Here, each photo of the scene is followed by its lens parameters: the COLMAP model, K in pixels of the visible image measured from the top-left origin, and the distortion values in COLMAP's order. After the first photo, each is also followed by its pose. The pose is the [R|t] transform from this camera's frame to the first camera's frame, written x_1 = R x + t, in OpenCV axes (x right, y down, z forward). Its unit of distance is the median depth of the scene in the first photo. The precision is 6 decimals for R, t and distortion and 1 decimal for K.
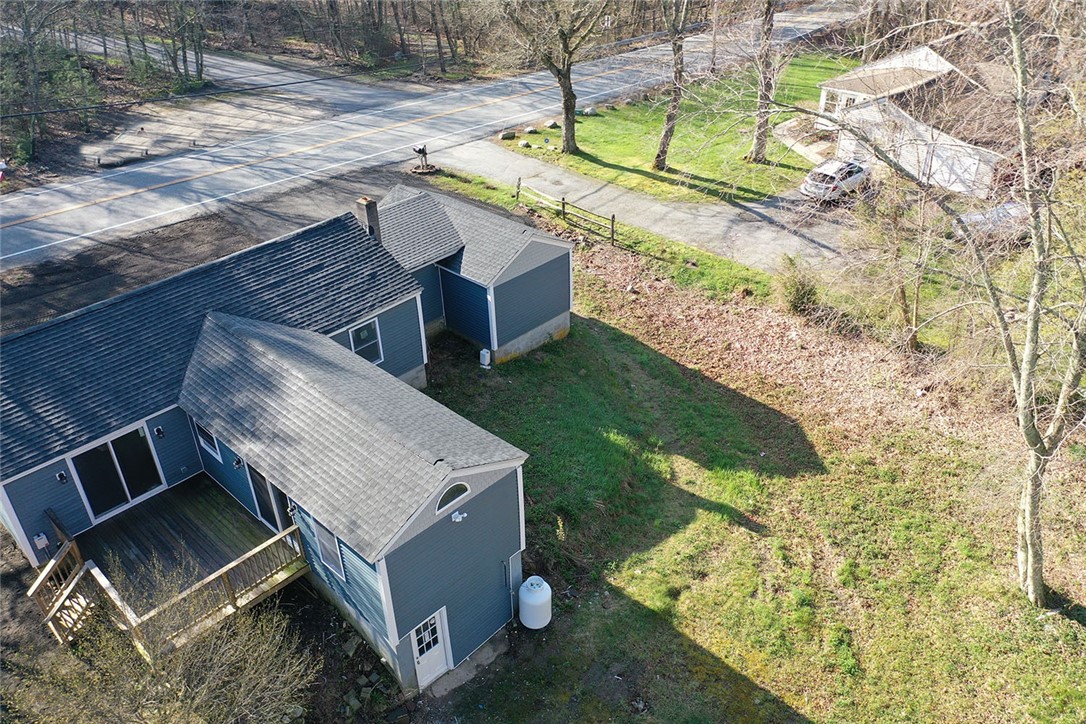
lens RADIAL K [[857.5, 0, 540.9], [0, 857.5, 363.0], [0, 0, 1]] dist [-0.007122, 0.003909]
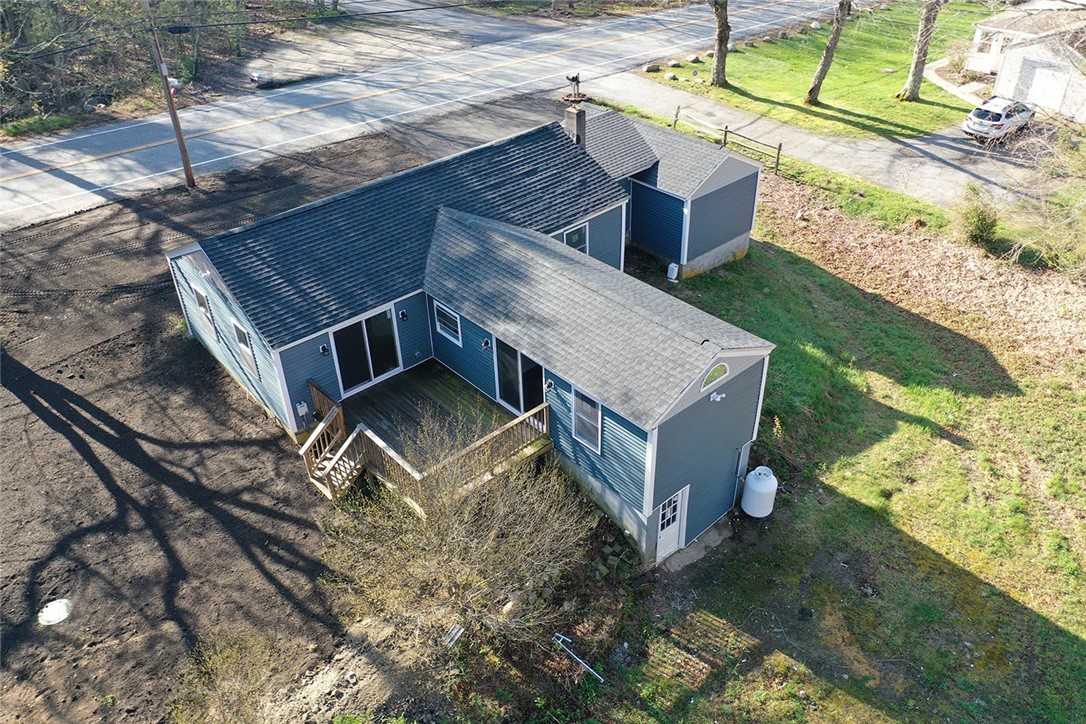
lens RADIAL K [[857.5, 0, 540.9], [0, 857.5, 363.0], [0, 0, 1]] dist [-0.007122, 0.003909]
pose [[0.996853, 0.045692, -0.064773, -0.168013], [-0.042572, 0.997903, 0.048765, 0.066021], [0.066865, -0.045854, 0.996708, -0.039277]]
